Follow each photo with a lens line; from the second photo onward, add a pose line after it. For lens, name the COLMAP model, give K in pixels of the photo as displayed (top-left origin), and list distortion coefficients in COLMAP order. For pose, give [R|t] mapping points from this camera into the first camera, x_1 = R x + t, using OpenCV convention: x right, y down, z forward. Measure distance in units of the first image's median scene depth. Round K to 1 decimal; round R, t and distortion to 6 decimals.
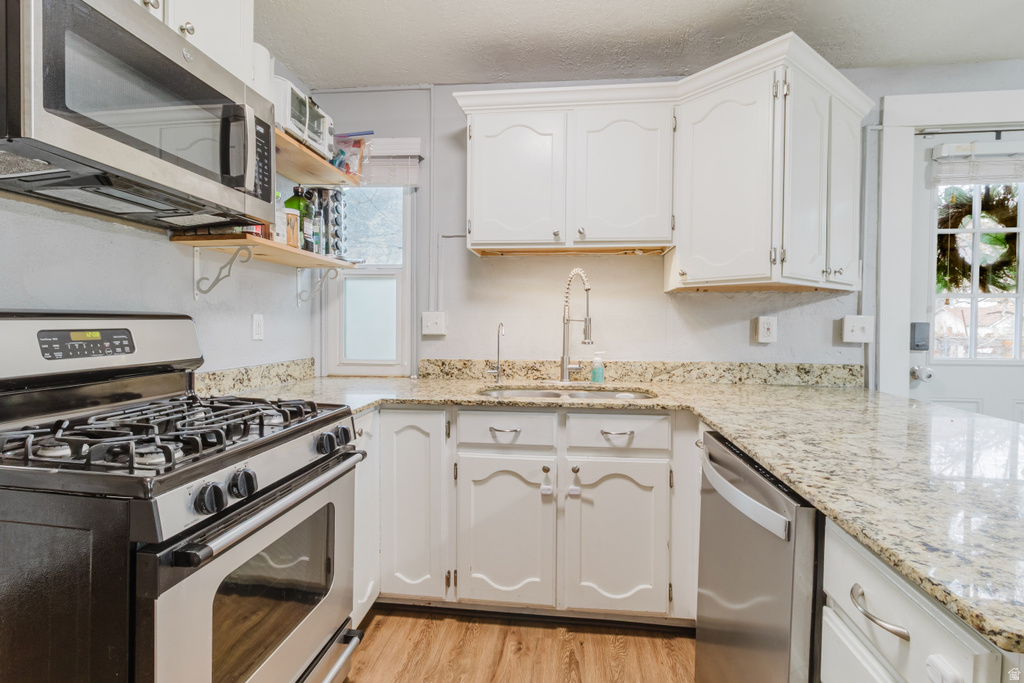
lens RADIAL K [[474.0, 0, 517.2], [0, 474.0, 338.3], [0, 0, 1]] dist [-0.001250, 0.003082]
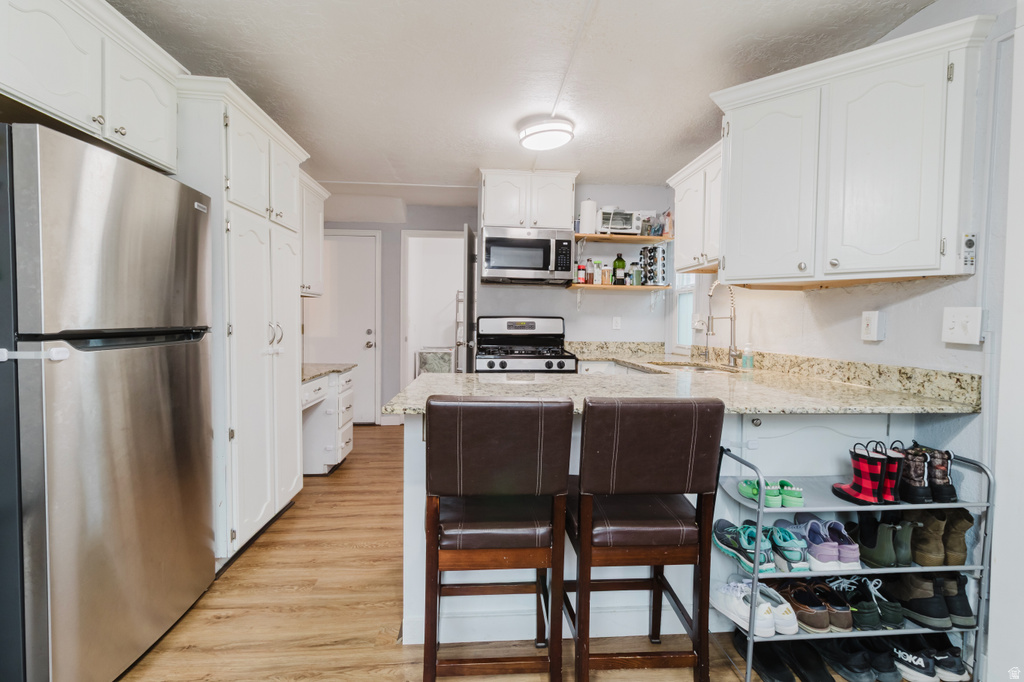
lens RADIAL K [[474.0, 0, 516.3], [0, 474.0, 338.2], [0, 0, 1]] dist [-0.001250, 0.003082]
pose [[0.189643, 0.029660, -0.981405, 1.300818], [-0.042439, 0.998857, 0.021987, 0.013981], [0.980936, 0.037481, 0.190685, 0.177016]]
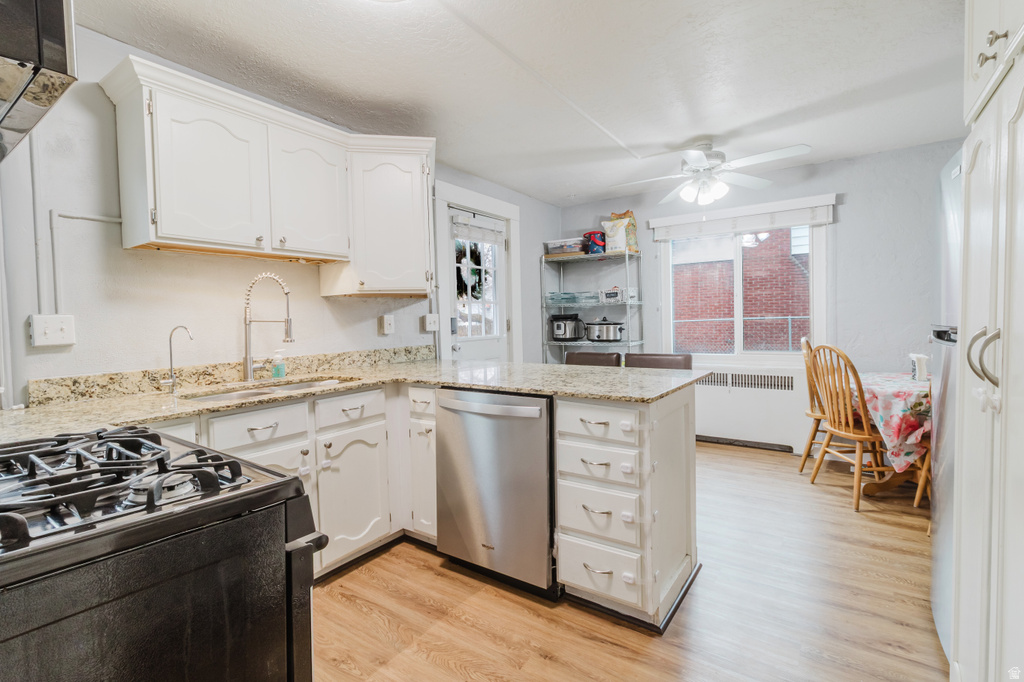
lens RADIAL K [[474.0, 0, 513.0], [0, 474.0, 336.1], [0, 0, 1]] dist [-0.001250, 0.003082]
pose [[0.470311, -0.051236, 0.881012, -0.544932], [0.052067, 0.998185, 0.030256, -0.007640], [-0.880964, 0.031643, 0.472125, 0.014436]]
